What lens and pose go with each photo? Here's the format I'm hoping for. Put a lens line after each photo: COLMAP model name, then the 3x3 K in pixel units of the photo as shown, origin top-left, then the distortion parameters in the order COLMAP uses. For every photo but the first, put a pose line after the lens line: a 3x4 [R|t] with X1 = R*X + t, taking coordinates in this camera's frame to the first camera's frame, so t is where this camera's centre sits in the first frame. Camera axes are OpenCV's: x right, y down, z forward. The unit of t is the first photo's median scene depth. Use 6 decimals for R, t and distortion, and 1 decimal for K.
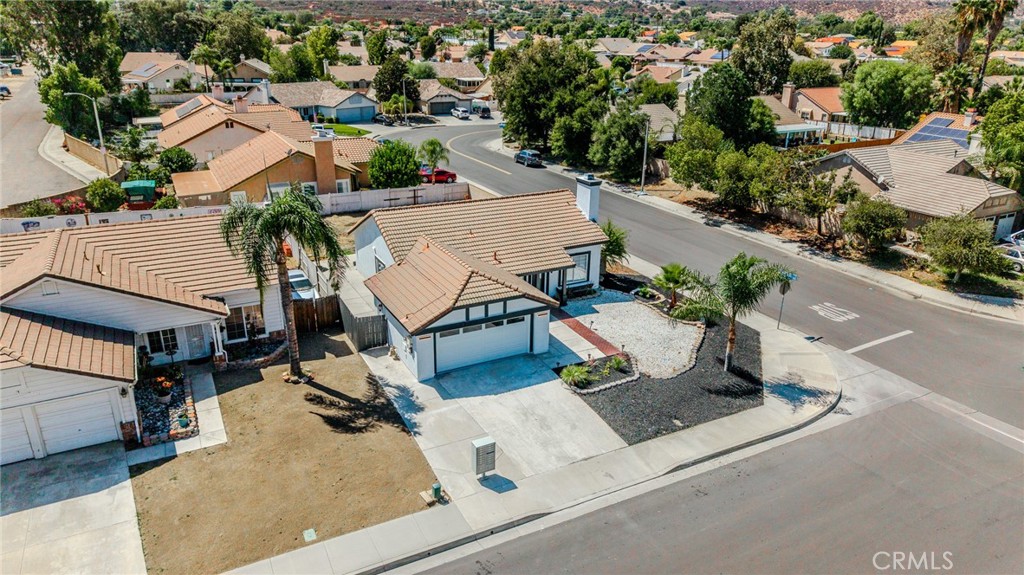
lens RADIAL K [[685.7, 0, 512.0], [0, 685.7, 287.5], [0, 0, 1]] dist [0.041963, -0.060494]
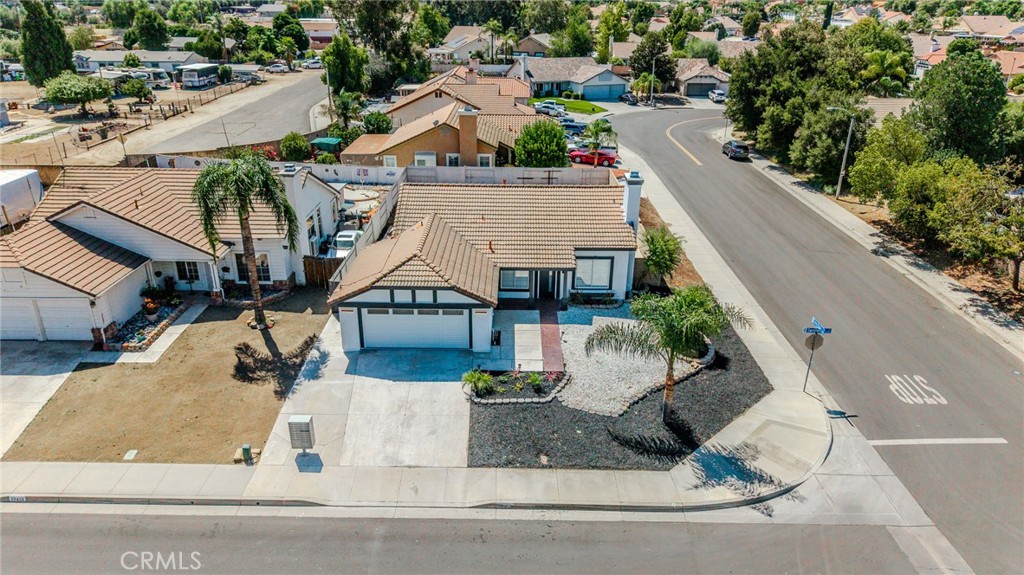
lens RADIAL K [[685.7, 0, 512.0], [0, 685.7, 287.5], [0, 0, 1]] dist [0.041963, -0.060494]
pose [[0.883158, 0.179051, -0.433559, 0.474880], [-0.165611, 0.983779, 0.068932, -0.064658], [0.438869, 0.010924, 0.898485, 0.165039]]
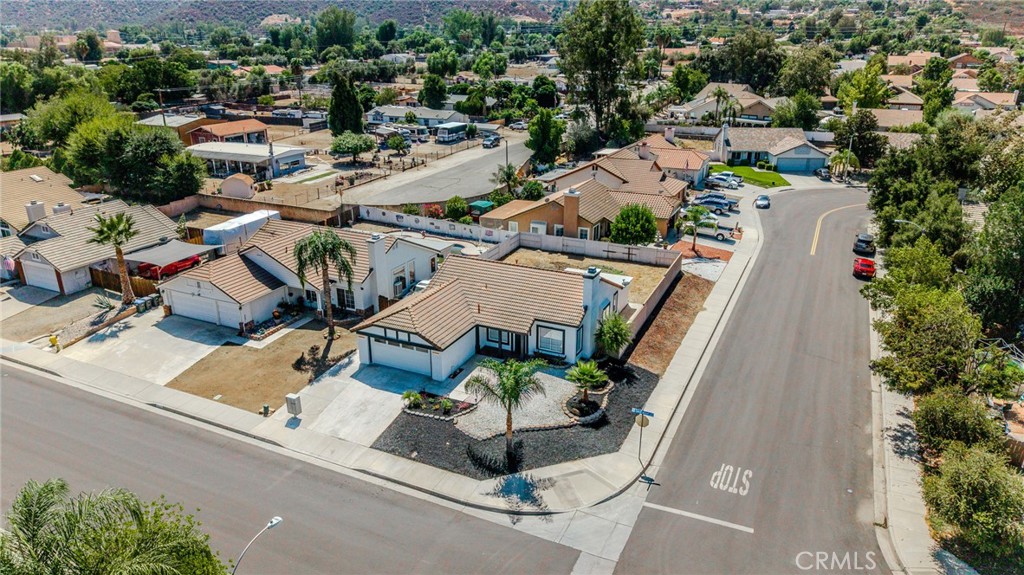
lens RADIAL K [[685.7, 0, 512.0], [0, 685.7, 287.5], [0, 0, 1]] dist [0.041963, -0.060494]
pose [[0.600488, 0.267673, -0.753502, 1.120143], [-0.275487, 0.953872, 0.119309, -0.288311], [0.750681, 0.135937, 0.646529, 0.195171]]
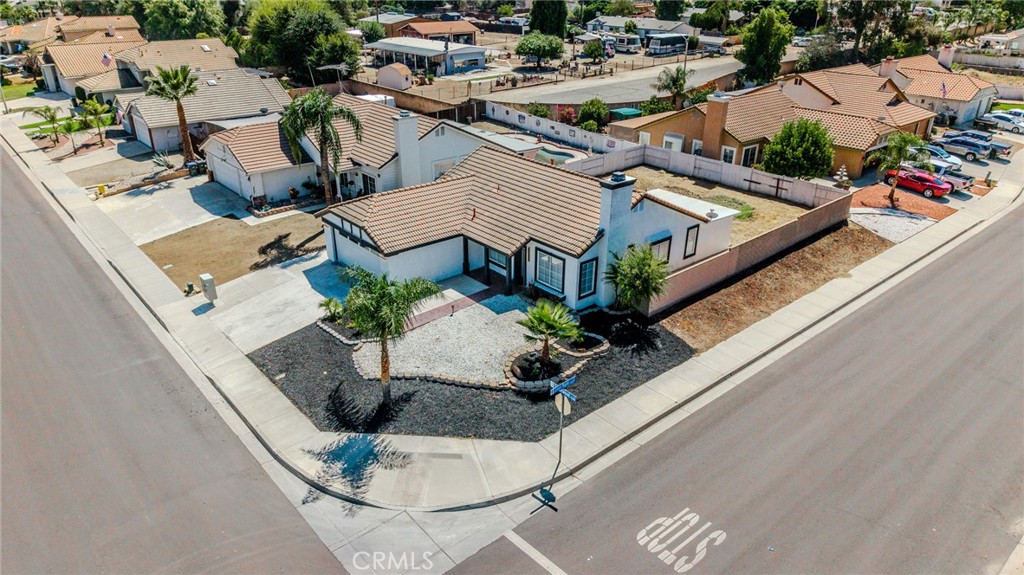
lens RADIAL K [[685.7, 0, 512.0], [0, 685.7, 287.5], [0, 0, 1]] dist [0.041963, -0.060494]
pose [[0.229112, 0.404504, -0.885373, 1.014499], [-0.348935, 0.883248, 0.313237, -0.310925], [0.908709, 0.237172, 0.343508, 0.808654]]
